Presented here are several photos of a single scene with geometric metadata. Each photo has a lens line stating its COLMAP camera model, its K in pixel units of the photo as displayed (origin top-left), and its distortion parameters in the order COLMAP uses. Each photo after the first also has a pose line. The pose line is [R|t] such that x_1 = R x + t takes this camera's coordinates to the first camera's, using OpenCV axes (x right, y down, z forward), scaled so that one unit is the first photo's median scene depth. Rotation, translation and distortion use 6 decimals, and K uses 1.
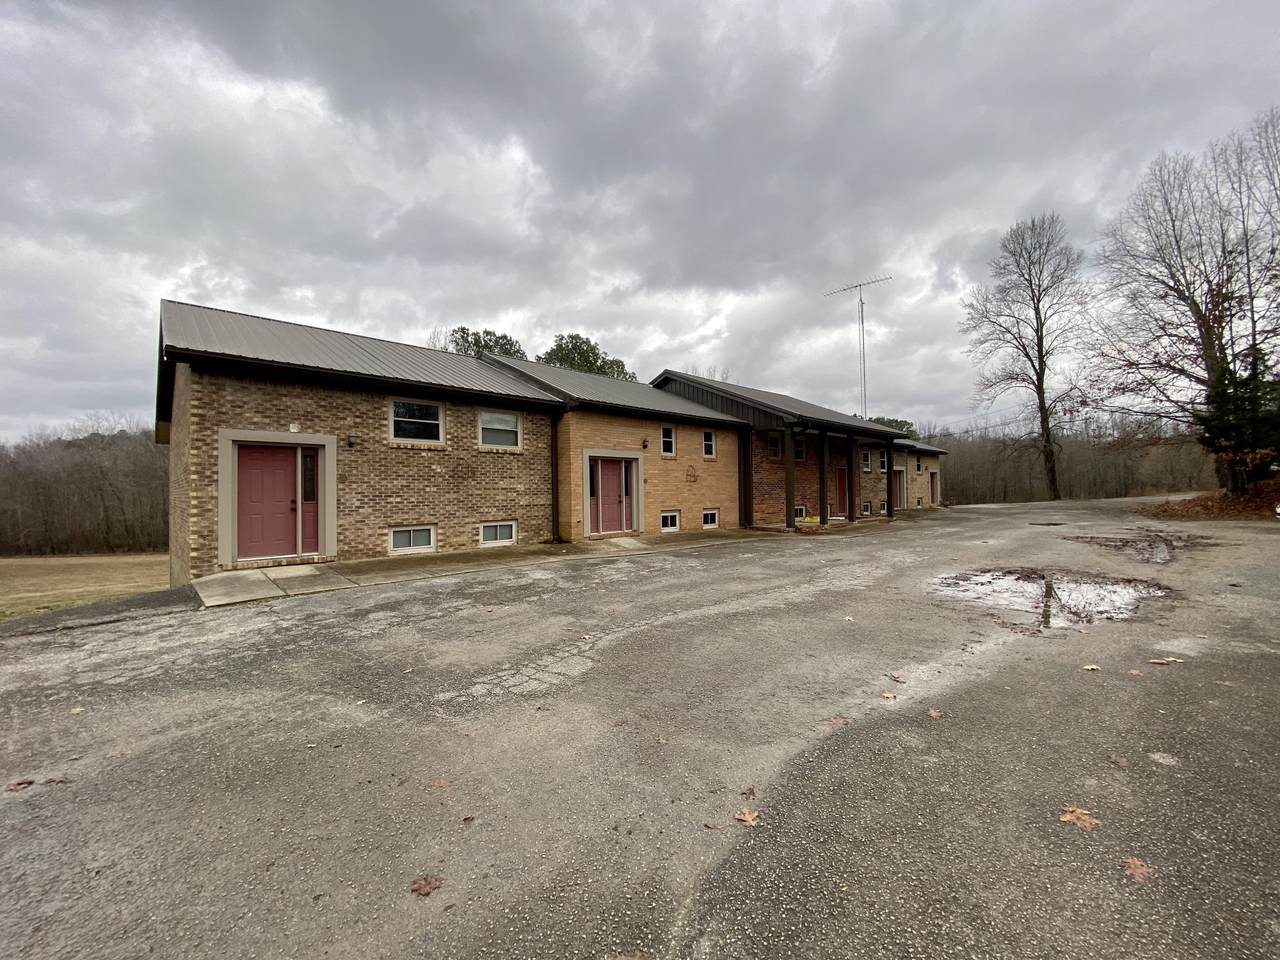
lens RADIAL K [[521.6, 0, 651.3], [0, 521.6, 486.9], [0, 0, 1]] dist [-0.003187, -0.001439]
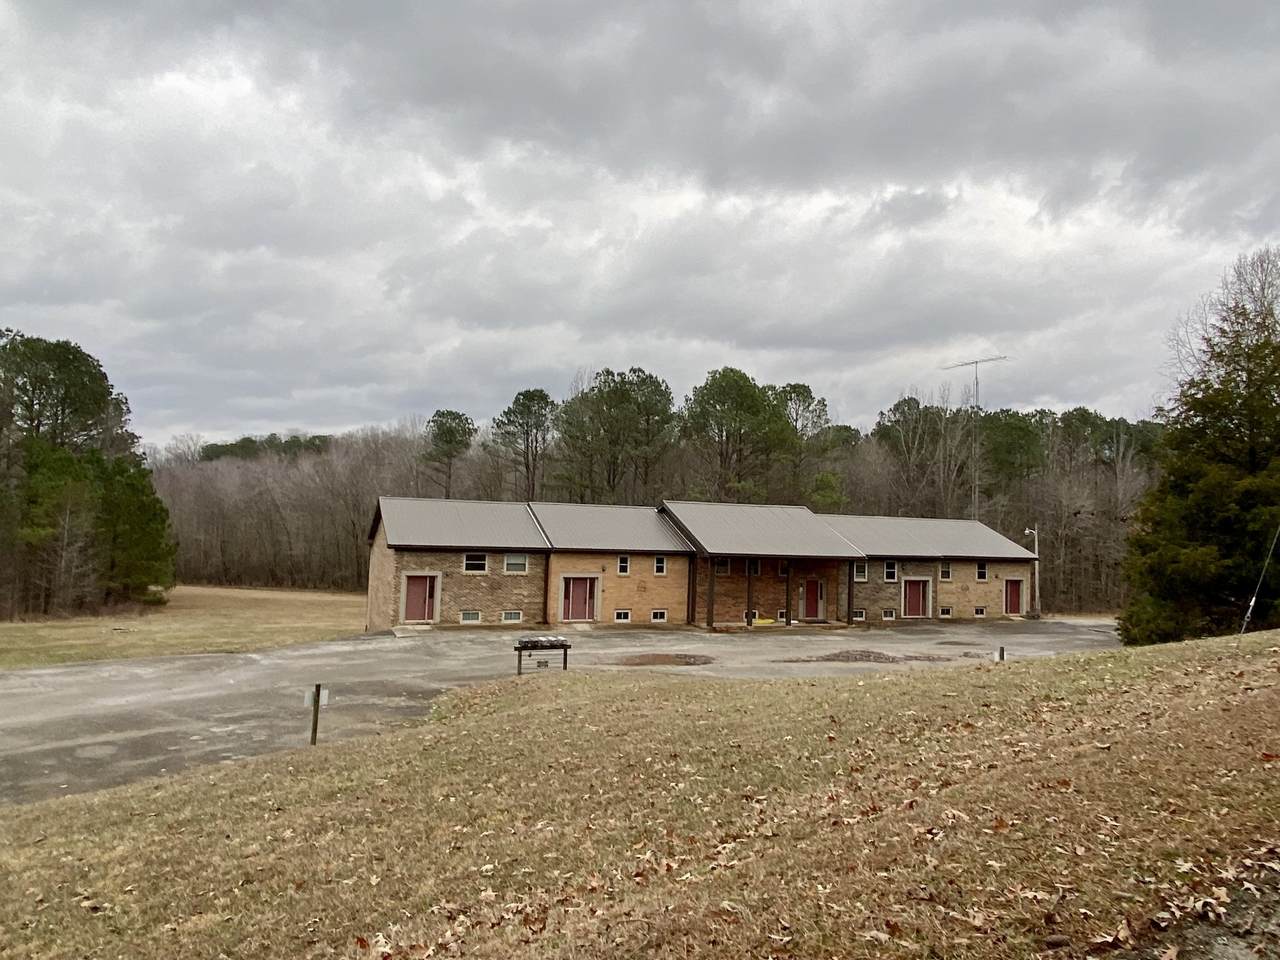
lens RADIAL K [[856.1, 0, 637.9], [0, 856.1, 474.8], [0, 0, 1]] dist [0.055722, 0.001075]
pose [[0.926657, 0.024194, -0.375129, 1.272409], [-0.042910, 0.998212, -0.041620, -0.311727], [0.373451, 0.054664, 0.926038, -1.752701]]
